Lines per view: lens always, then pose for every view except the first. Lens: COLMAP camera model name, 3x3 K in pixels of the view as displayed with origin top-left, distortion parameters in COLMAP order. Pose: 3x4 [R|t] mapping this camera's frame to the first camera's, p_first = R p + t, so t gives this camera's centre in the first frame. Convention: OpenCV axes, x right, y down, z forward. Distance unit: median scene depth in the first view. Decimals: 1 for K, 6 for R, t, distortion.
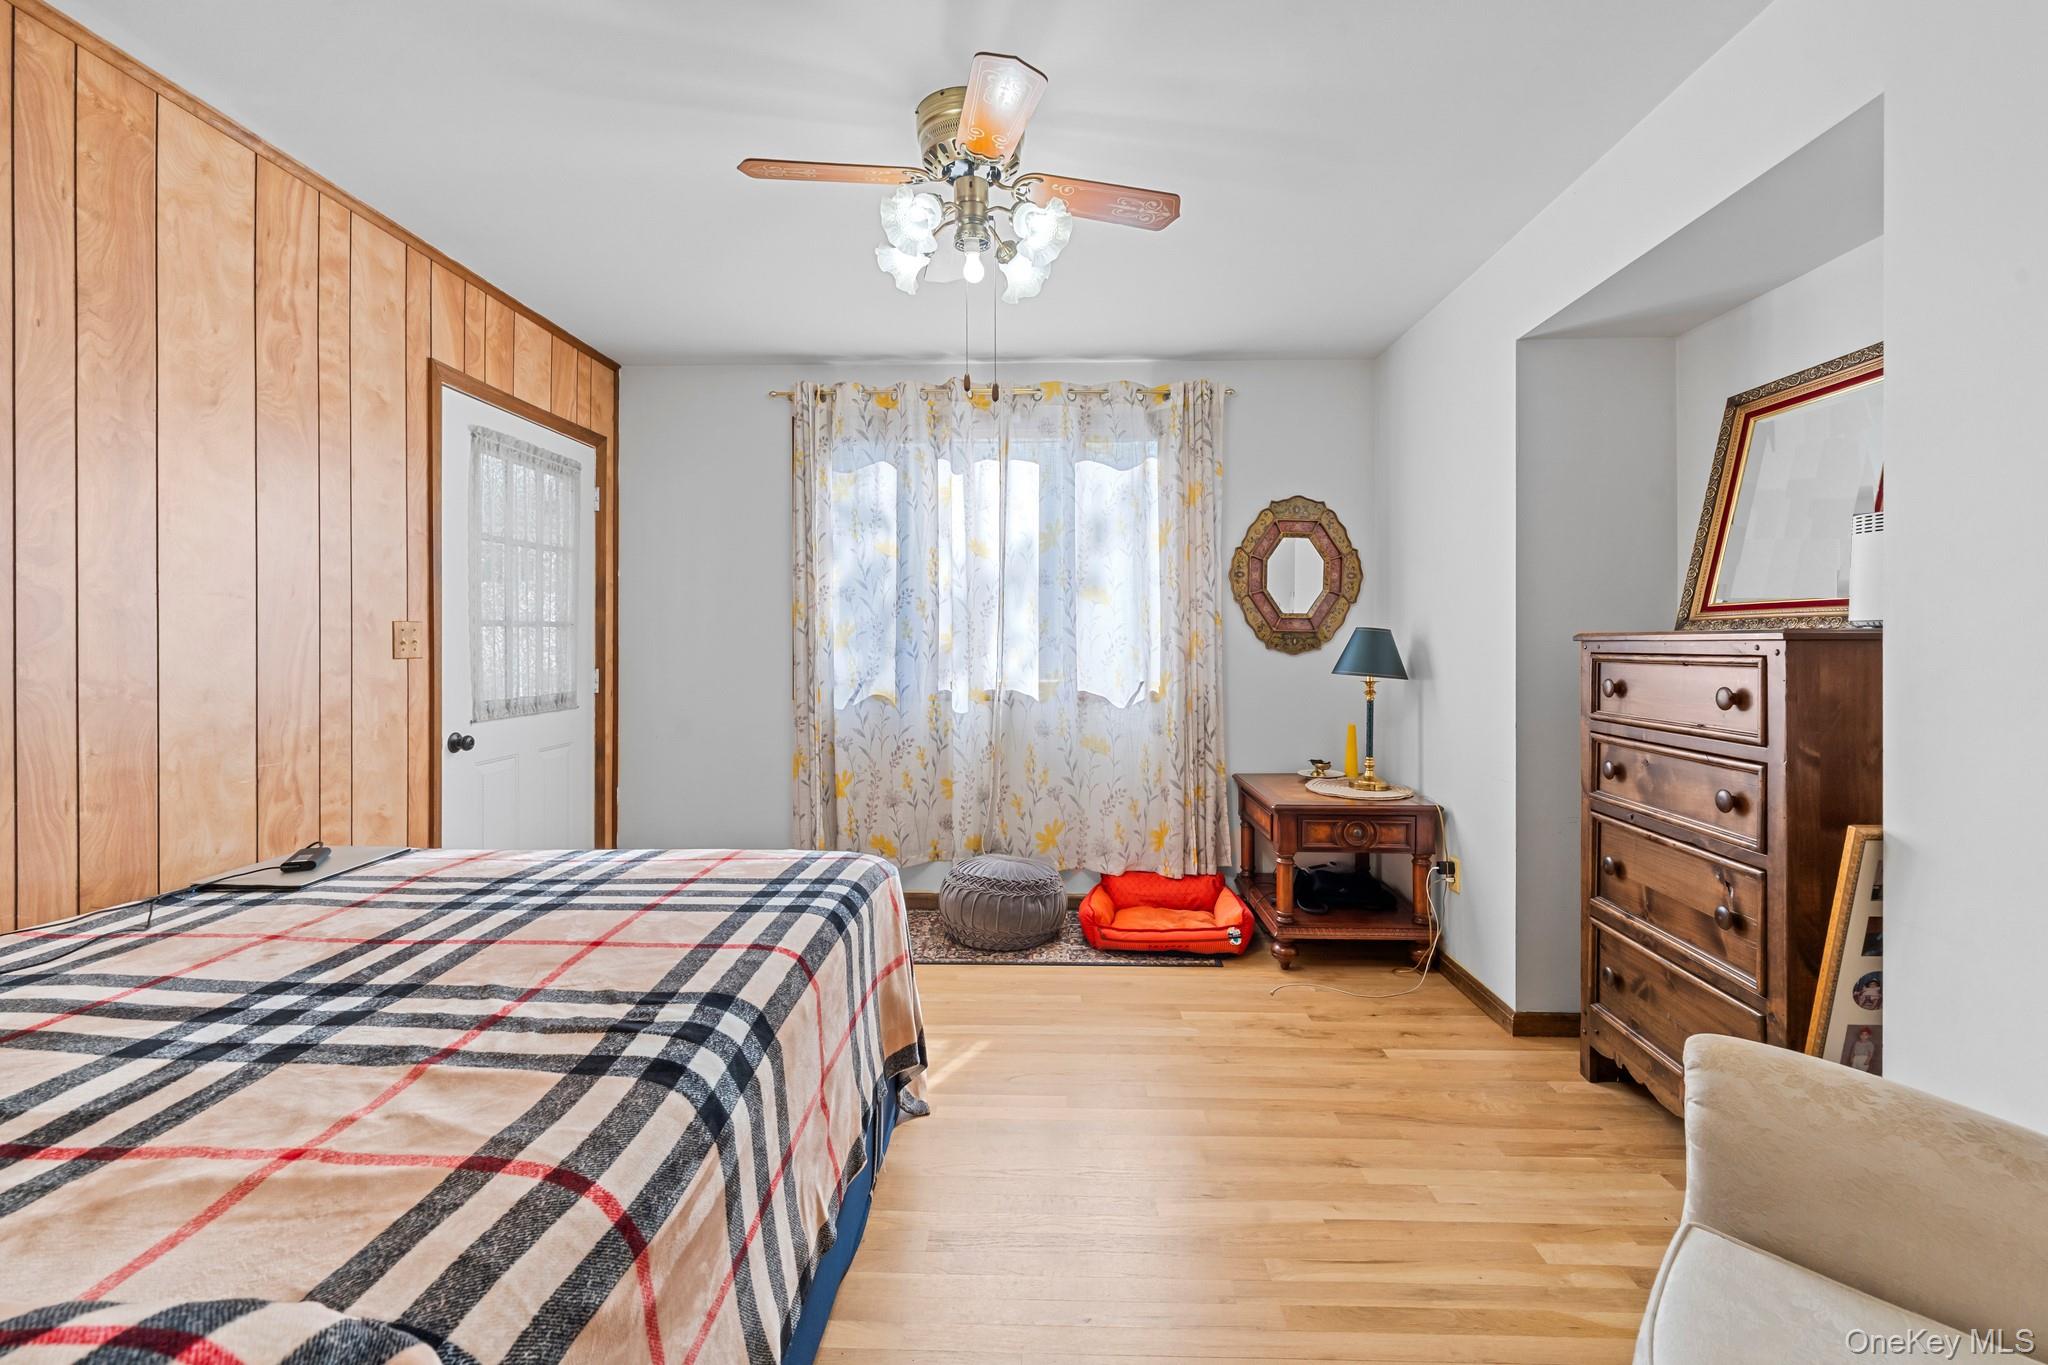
lens RADIAL K [[831.1, 0, 1019.1], [0, 831.1, 687.5], [0, 0, 1]] dist [0.001633, -0.000931]
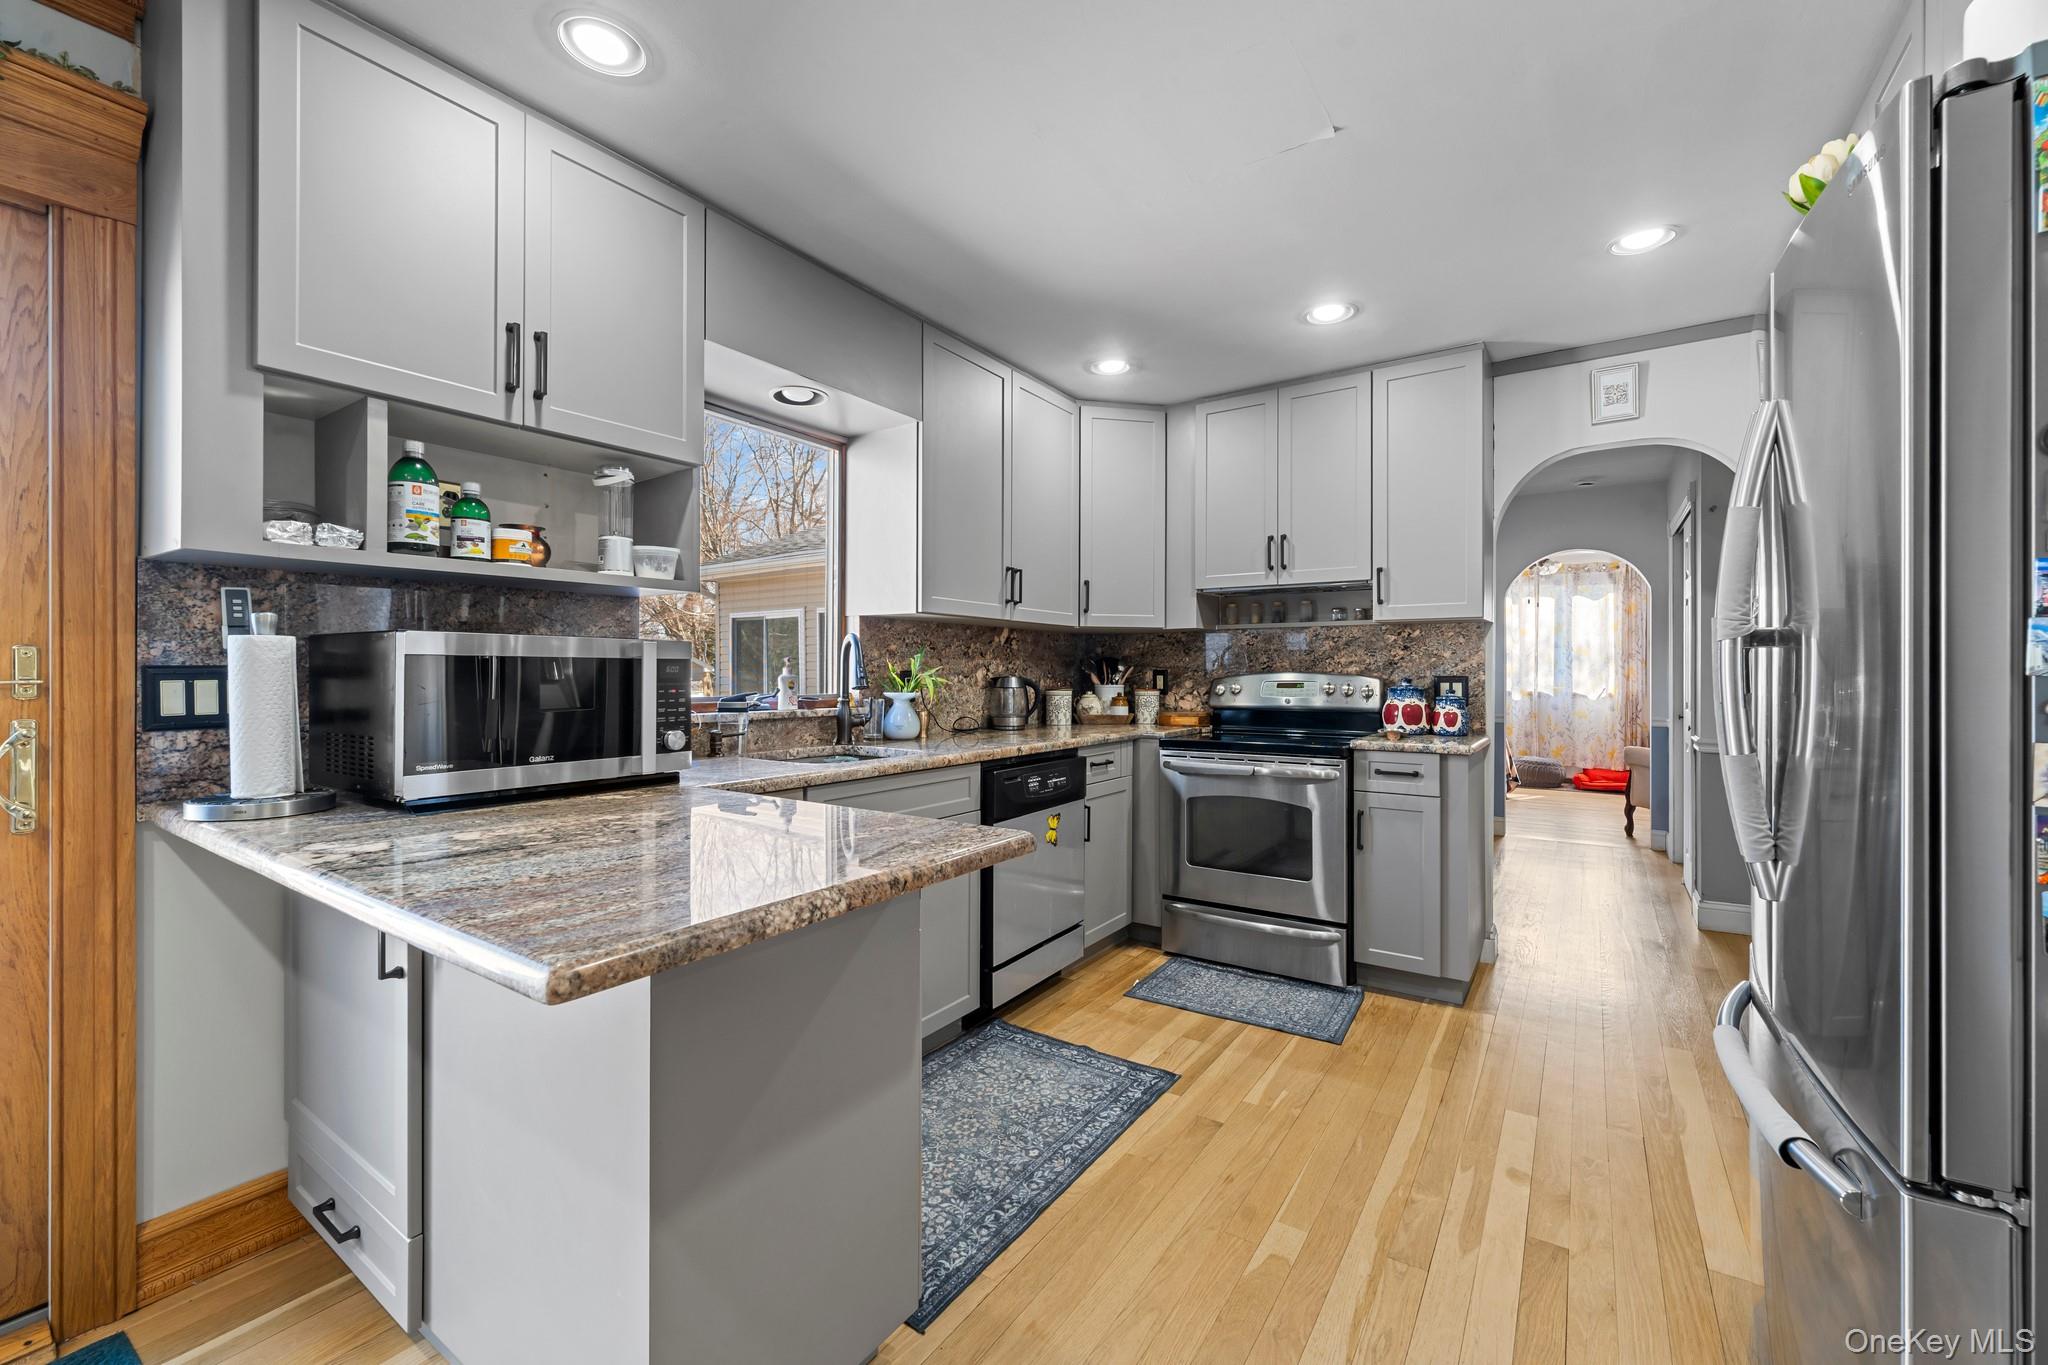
lens RADIAL K [[831.1, 0, 1029.4], [0, 831.1, 672.1], [0, 0, 1]] dist [0.001633, -0.000931]
pose [[0.865517, 0.003429, -0.500868, -0.085230], [-0.002419, 0.999994, 0.002666, -0.057993], [0.500873, -0.001096, 0.865520, -1.898613]]
